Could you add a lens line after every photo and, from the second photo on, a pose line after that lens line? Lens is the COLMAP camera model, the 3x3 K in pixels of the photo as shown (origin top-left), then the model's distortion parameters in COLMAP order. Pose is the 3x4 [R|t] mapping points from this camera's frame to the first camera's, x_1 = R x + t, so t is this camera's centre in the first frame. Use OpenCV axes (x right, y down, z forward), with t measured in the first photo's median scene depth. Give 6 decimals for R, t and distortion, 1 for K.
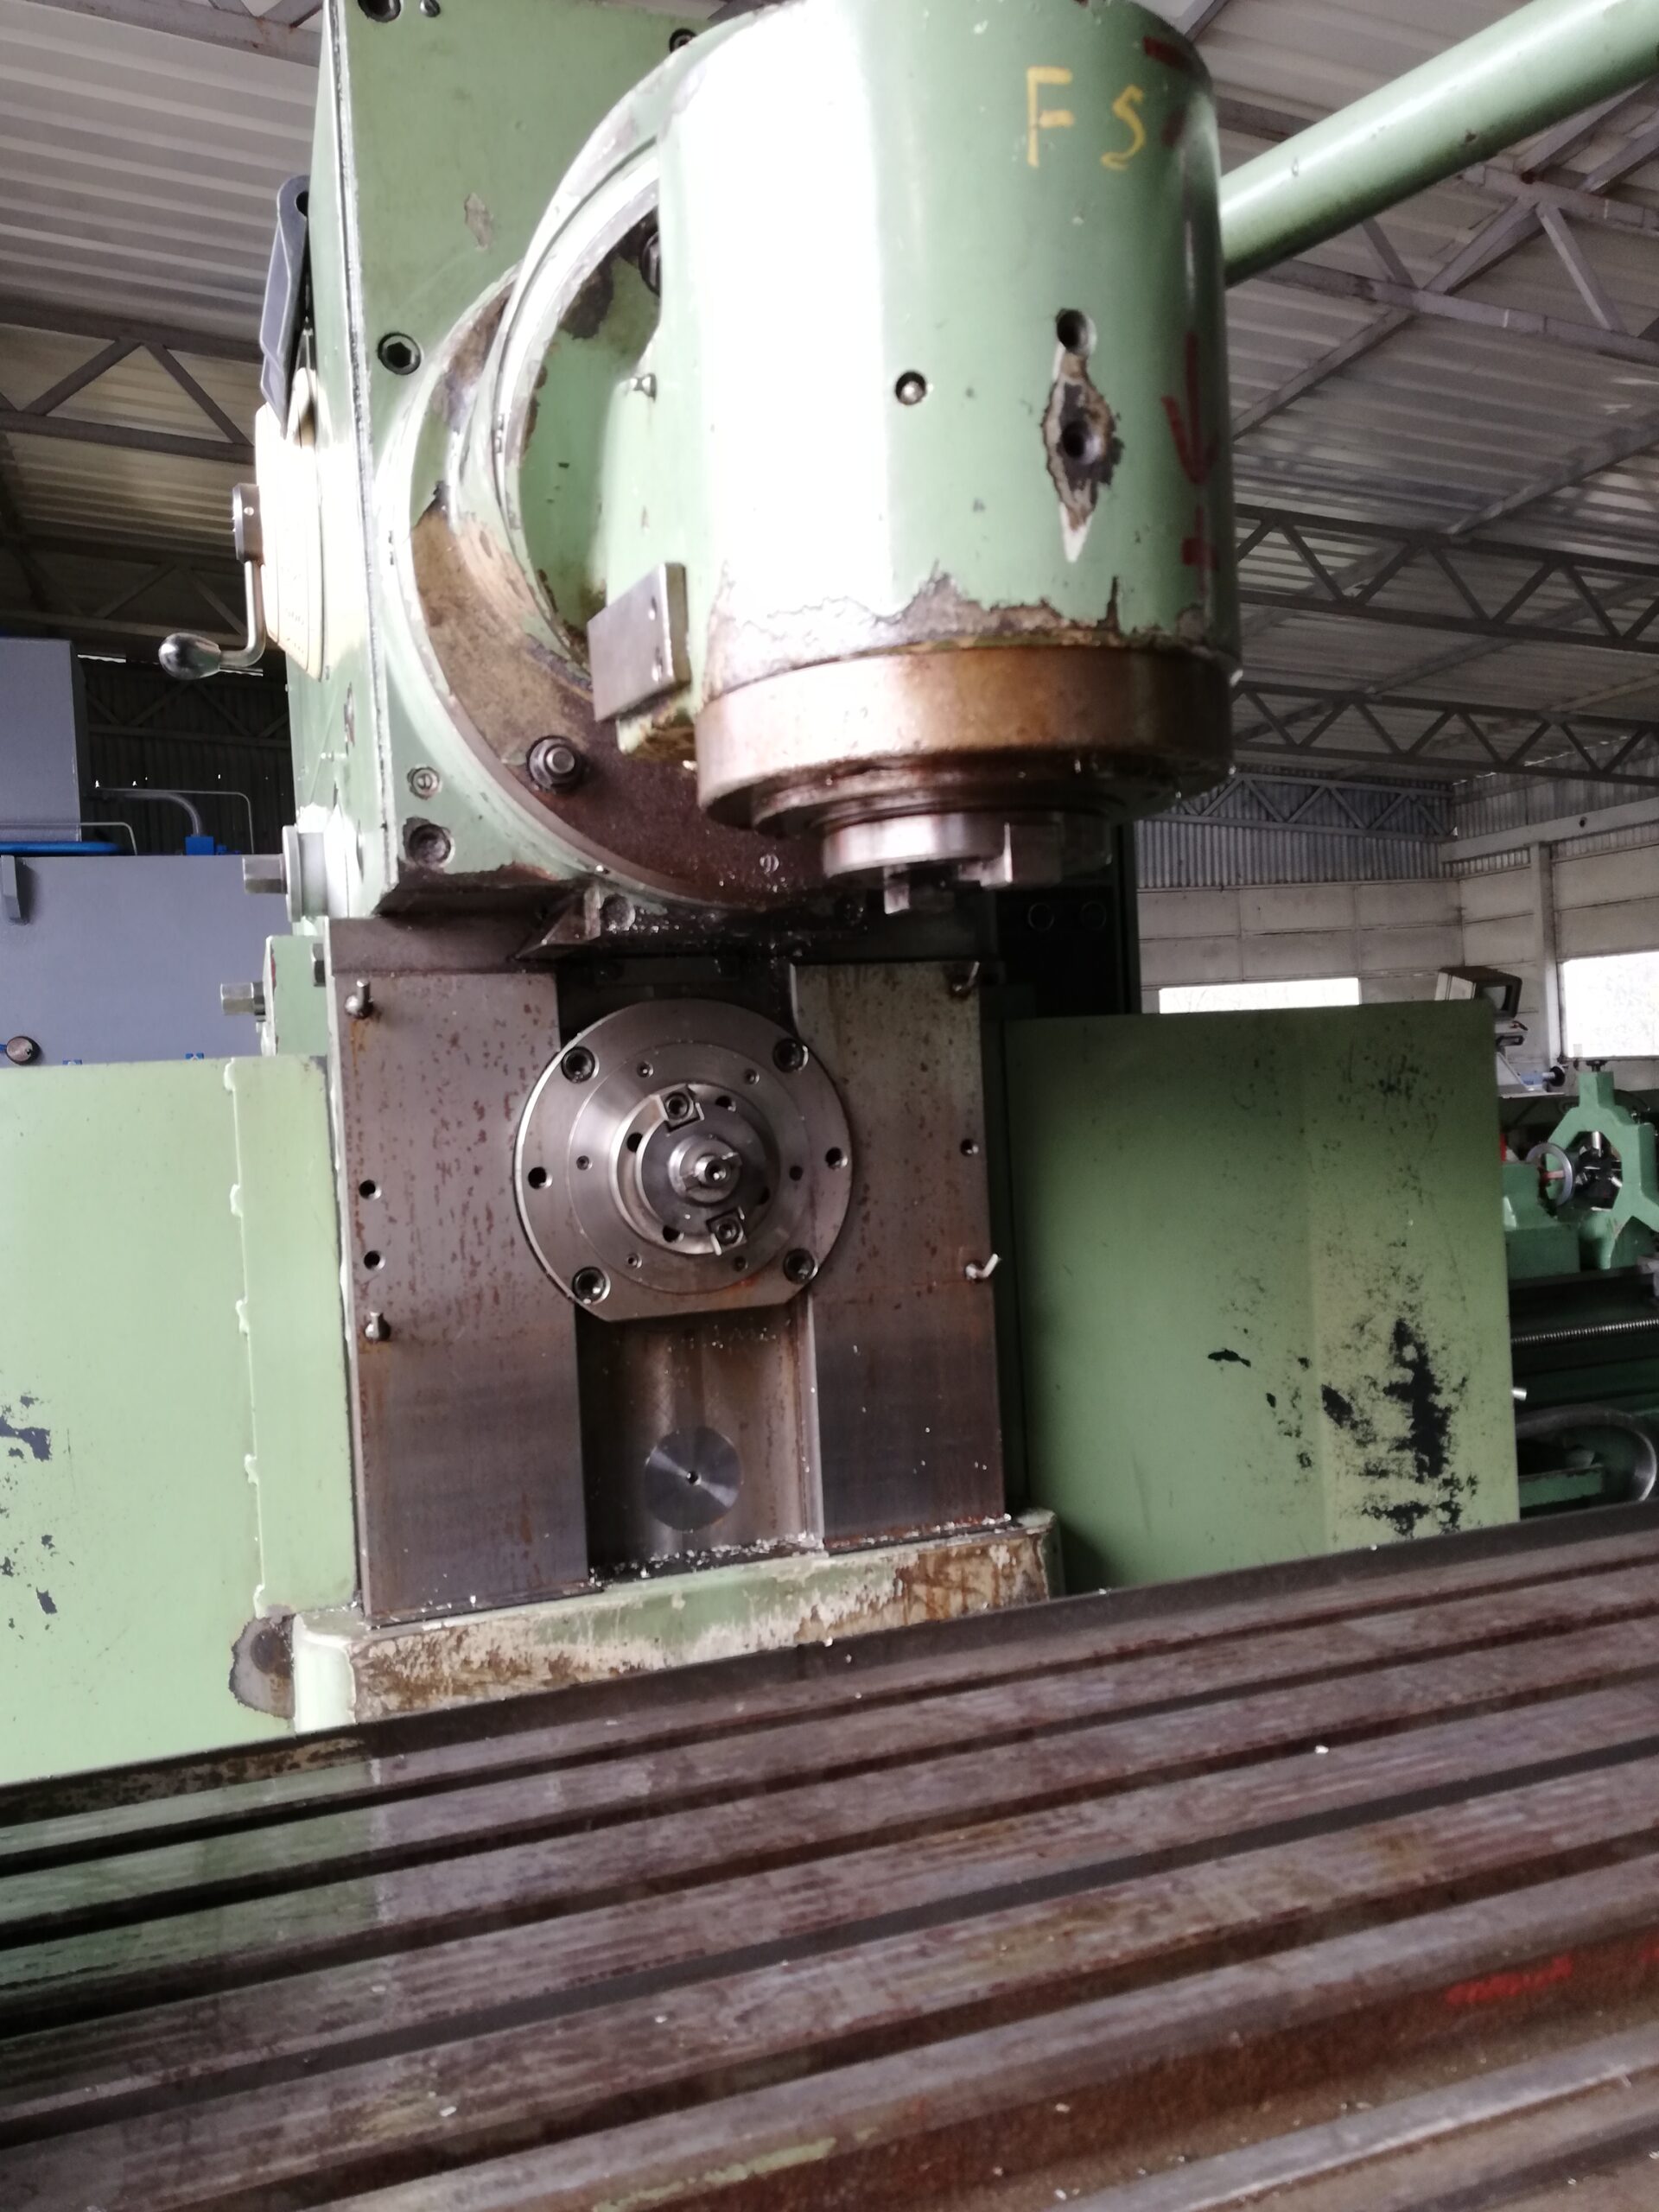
lens RADIAL K [[1679.6, 0, 831.2], [0, 1679.6, 1109.8], [0, 0, 1]] dist [0.059291, -0.069993]
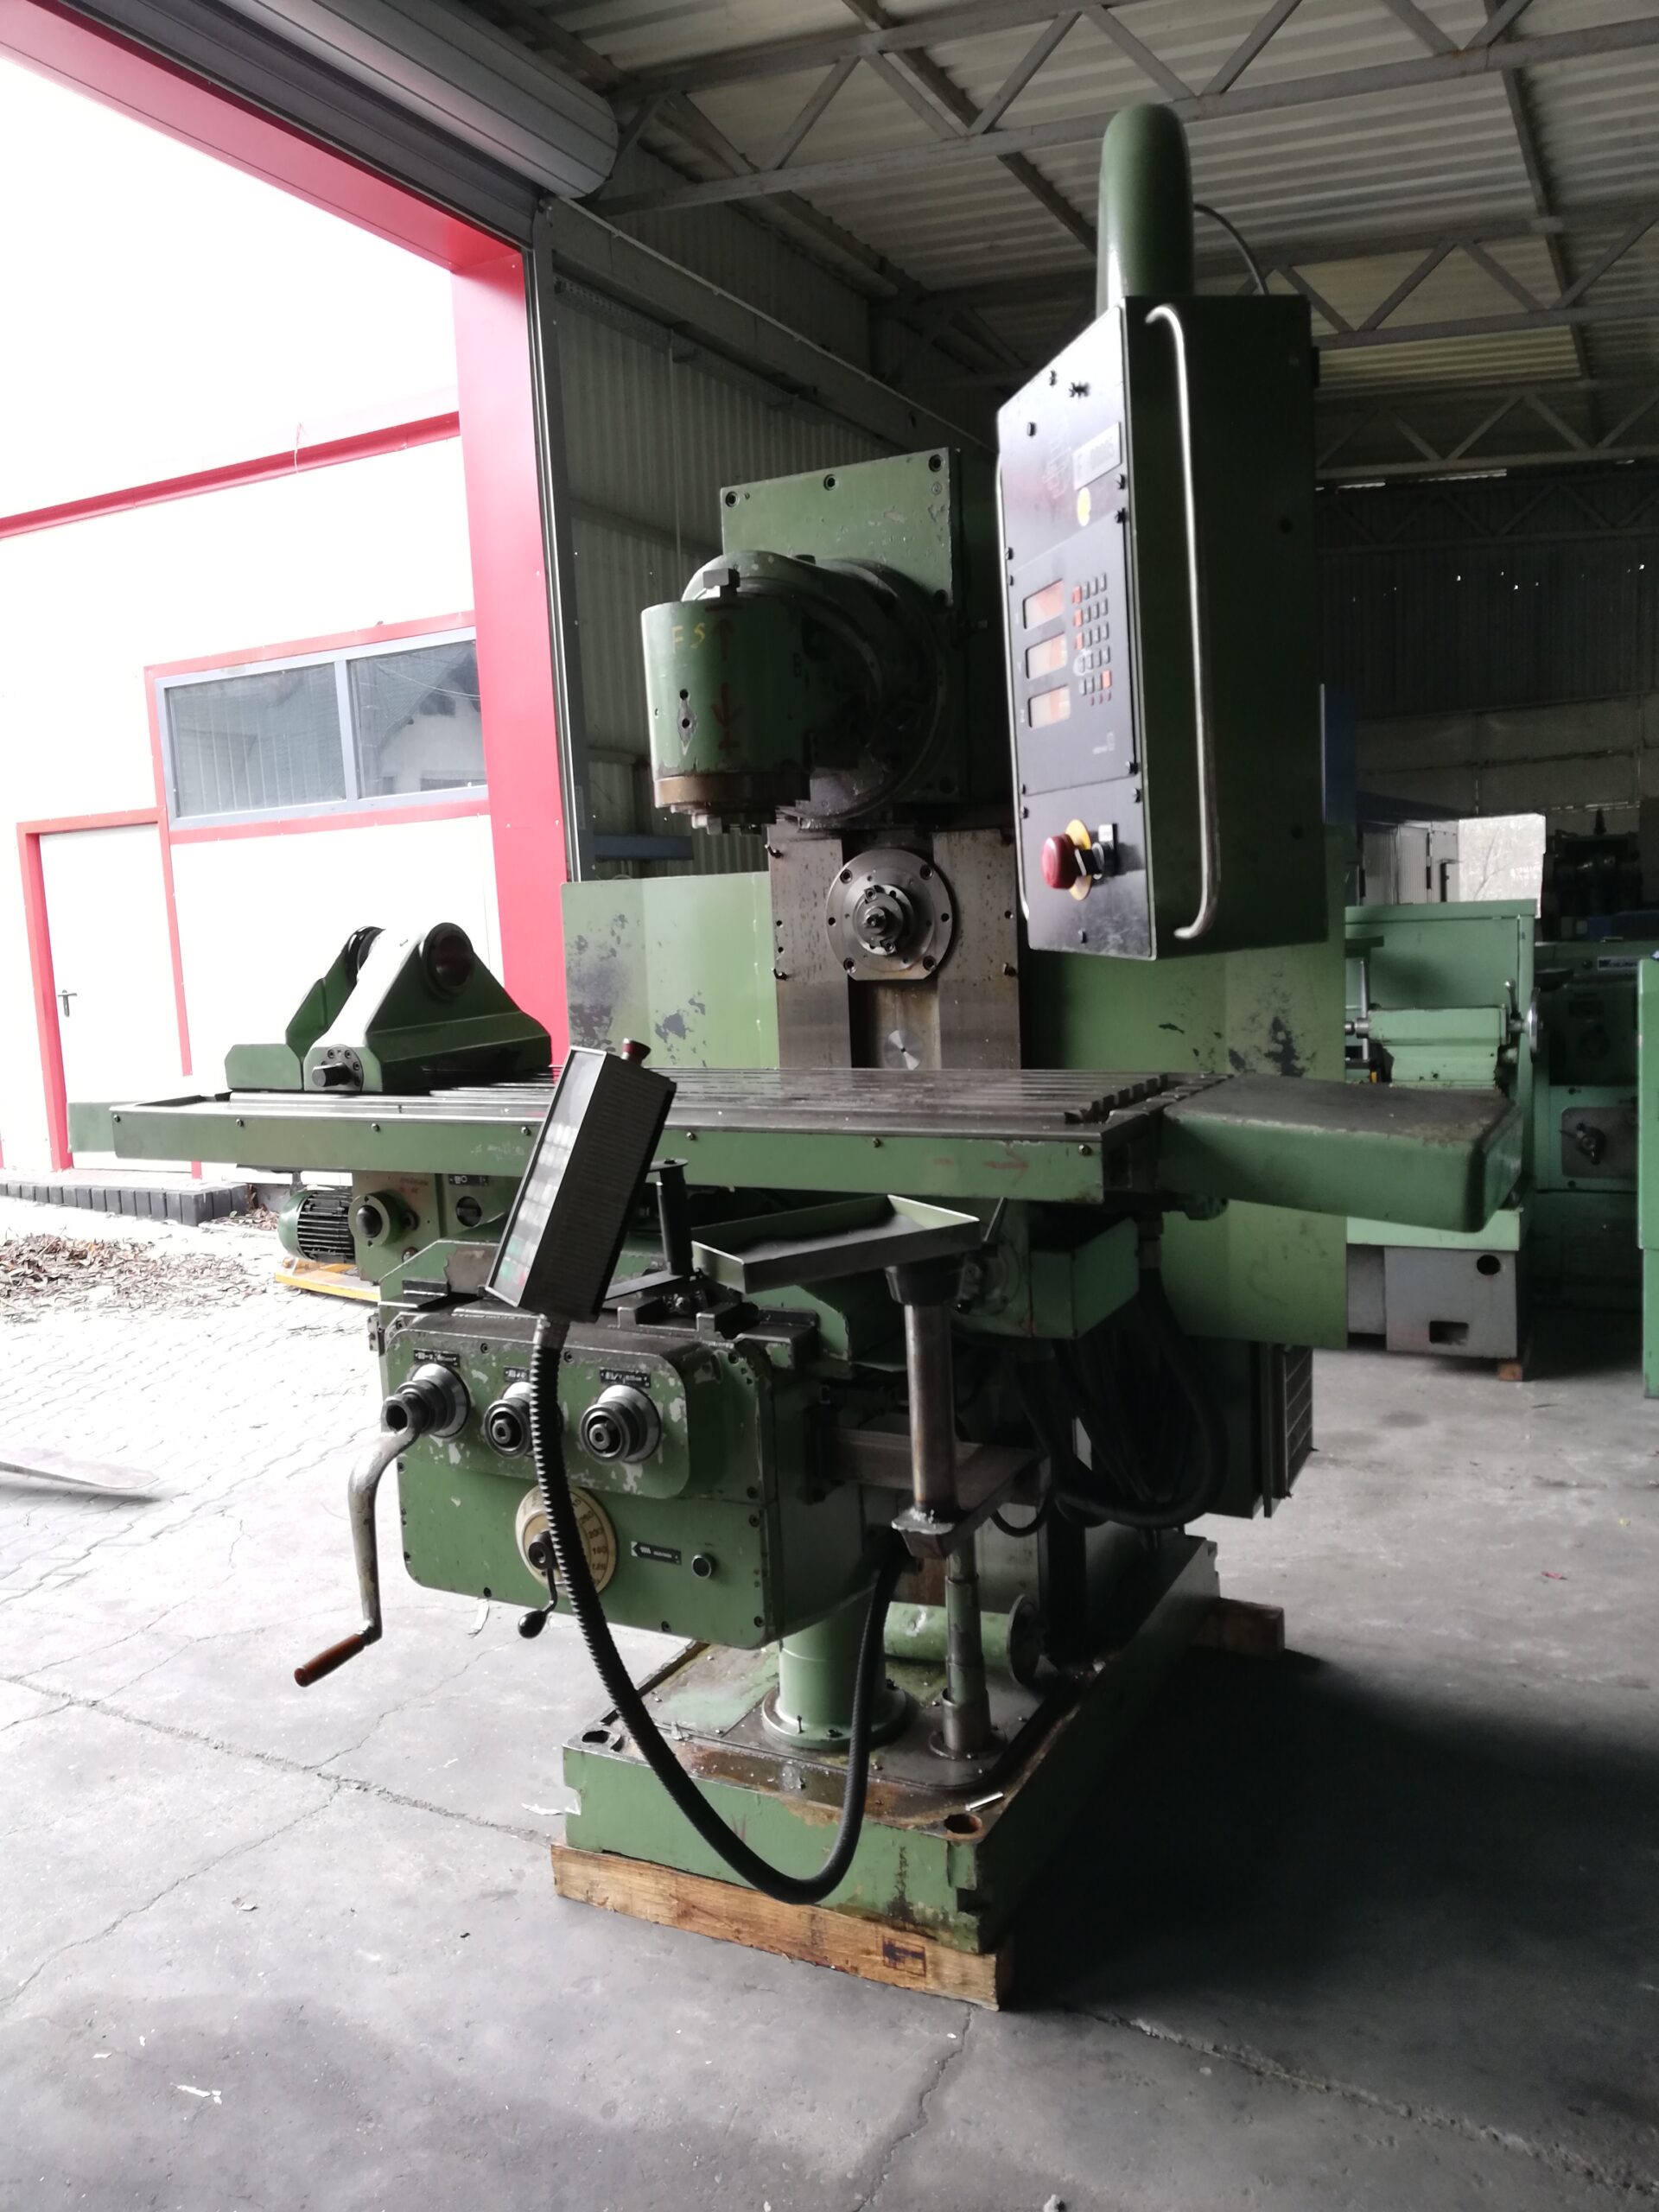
lens RADIAL K [[1679.6, 0, 831.2], [0, 1679.6, 1109.8], [0, 0, 1]] dist [0.059291, -0.069993]
pose [[0.688672, 0.110598, -0.716588, 0.171449], [-0.009492, 0.989589, 0.143611, -0.004317], [0.725011, -0.092099, 0.682552, -0.077432]]
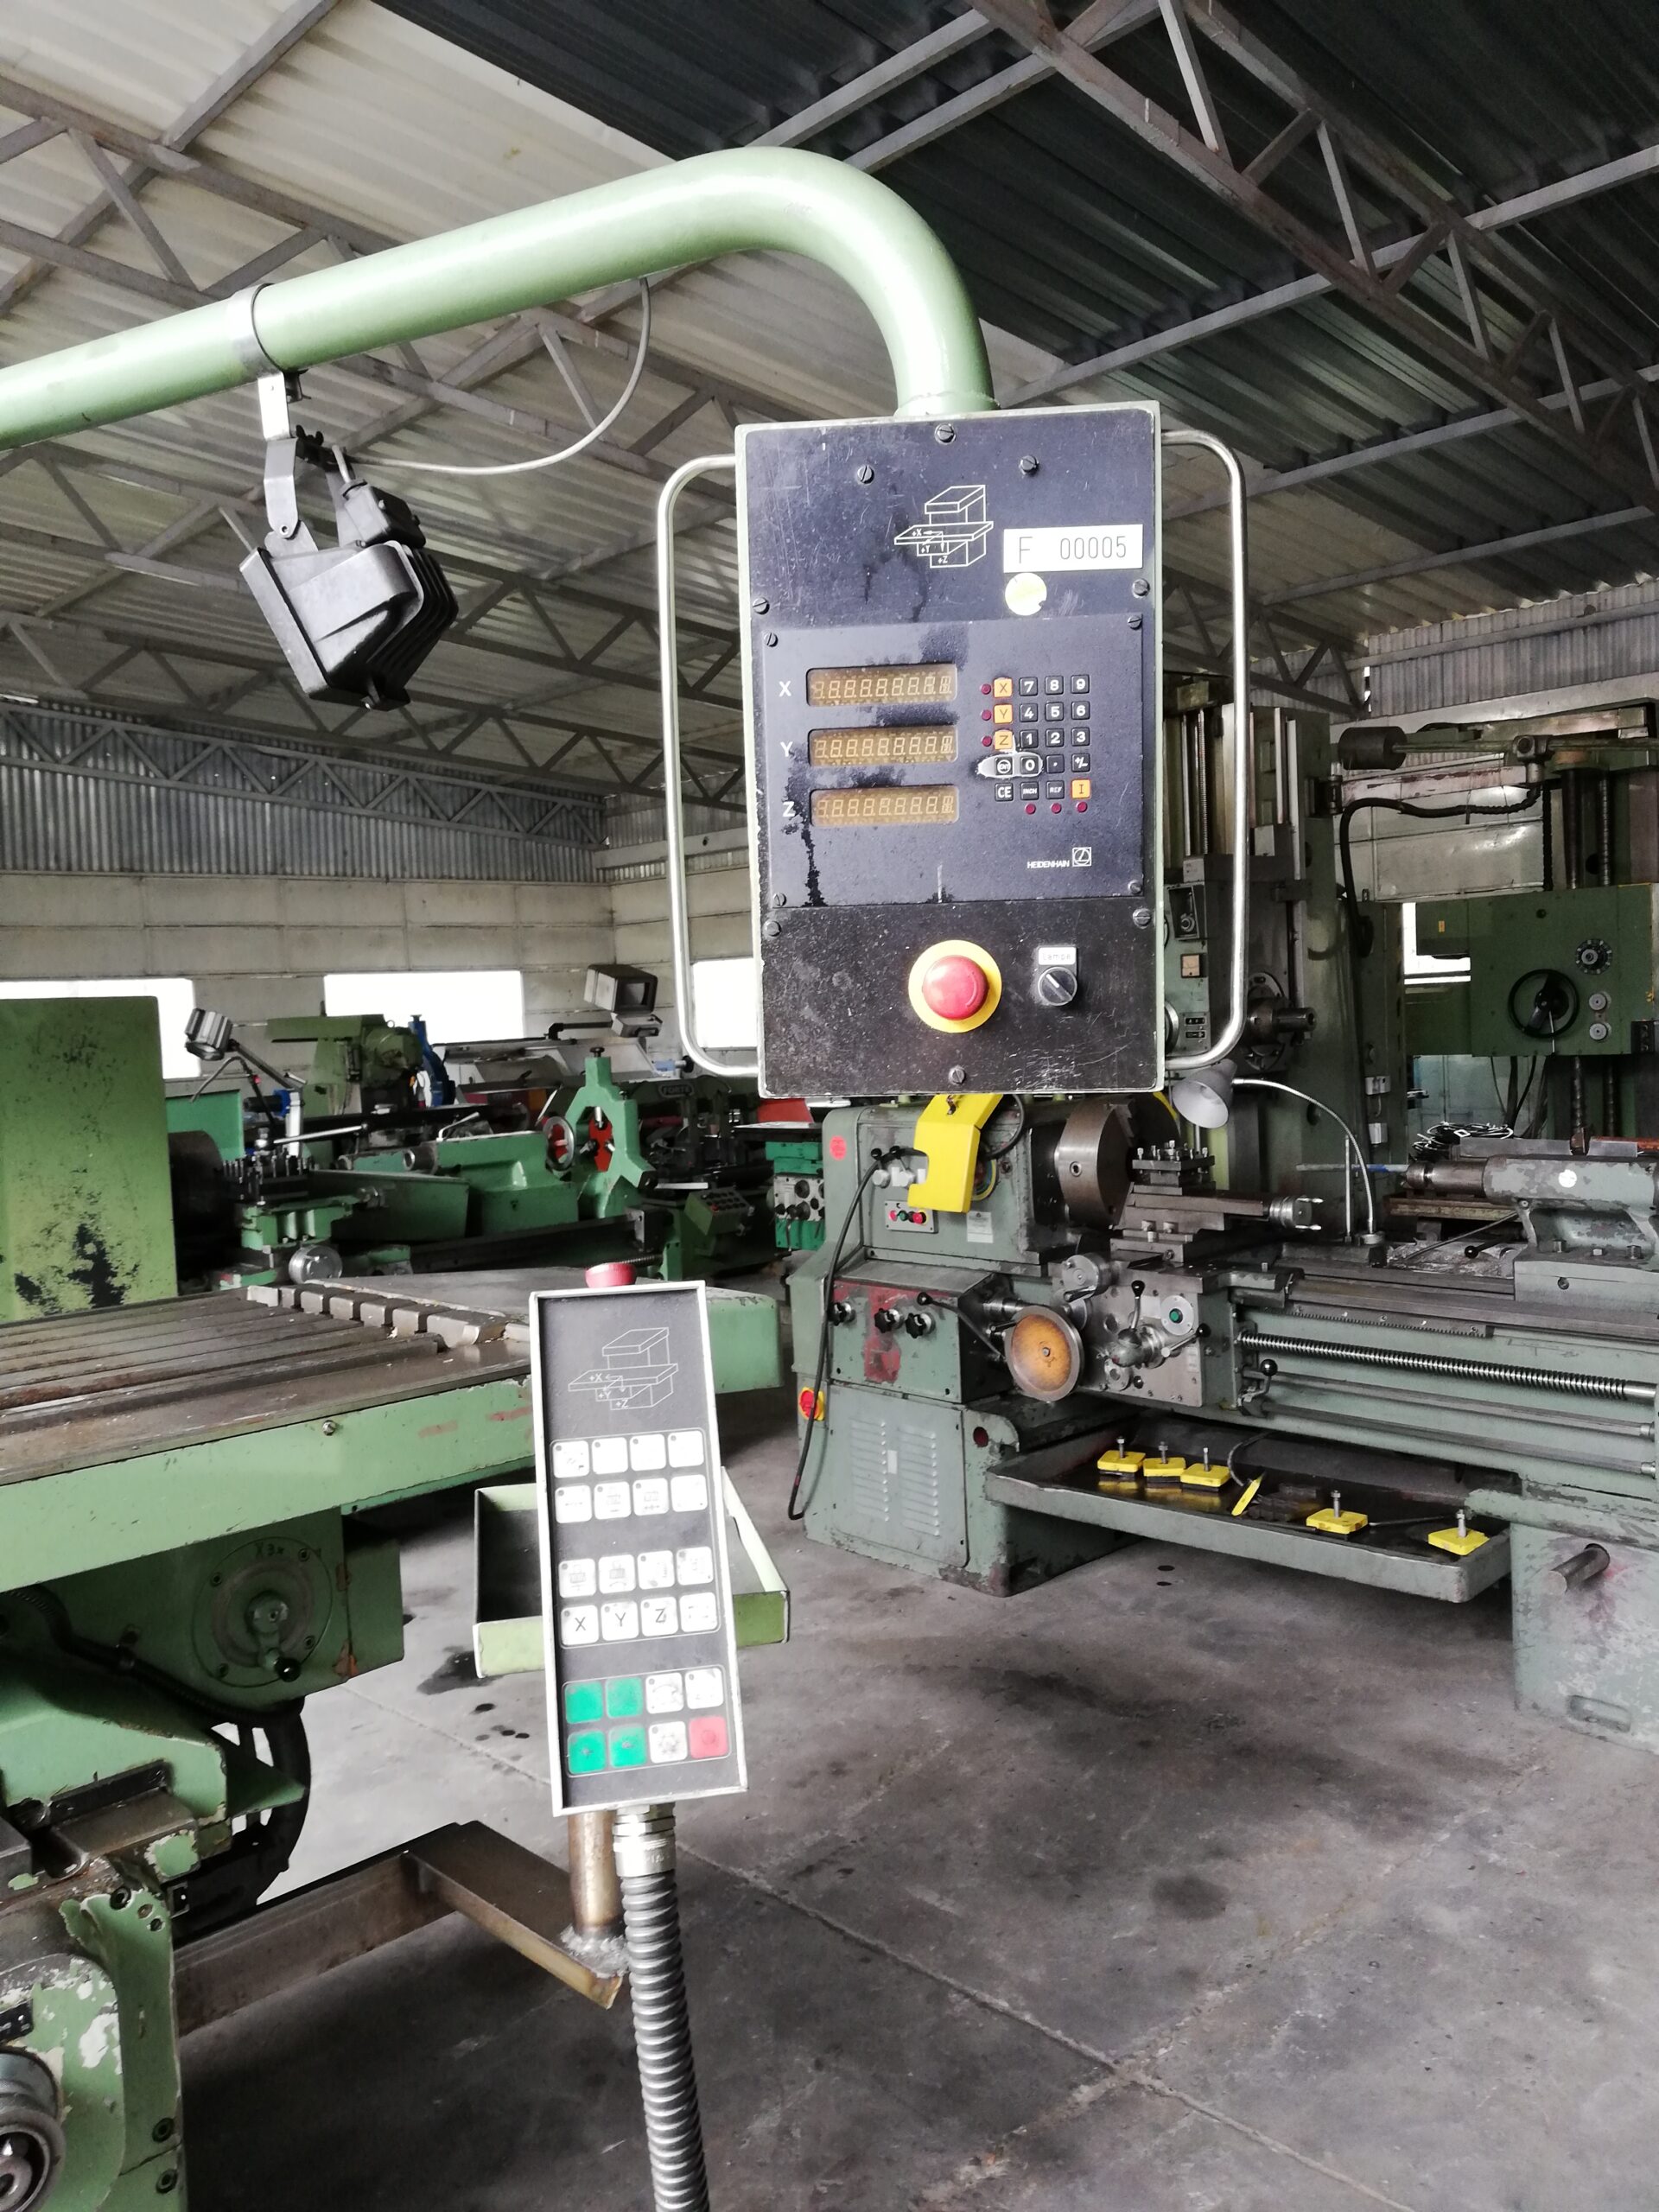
lens RADIAL K [[1679.6, 0, 831.2], [0, 1679.6, 1109.8], [0, 0, 1]] dist [0.059291, -0.069993]
pose [[0.901807, -0.004561, 0.432114, 0.037713], [0.001364, 0.999969, 0.007708, 0.002501], [-0.432136, -0.006362, 0.901786, -0.068690]]
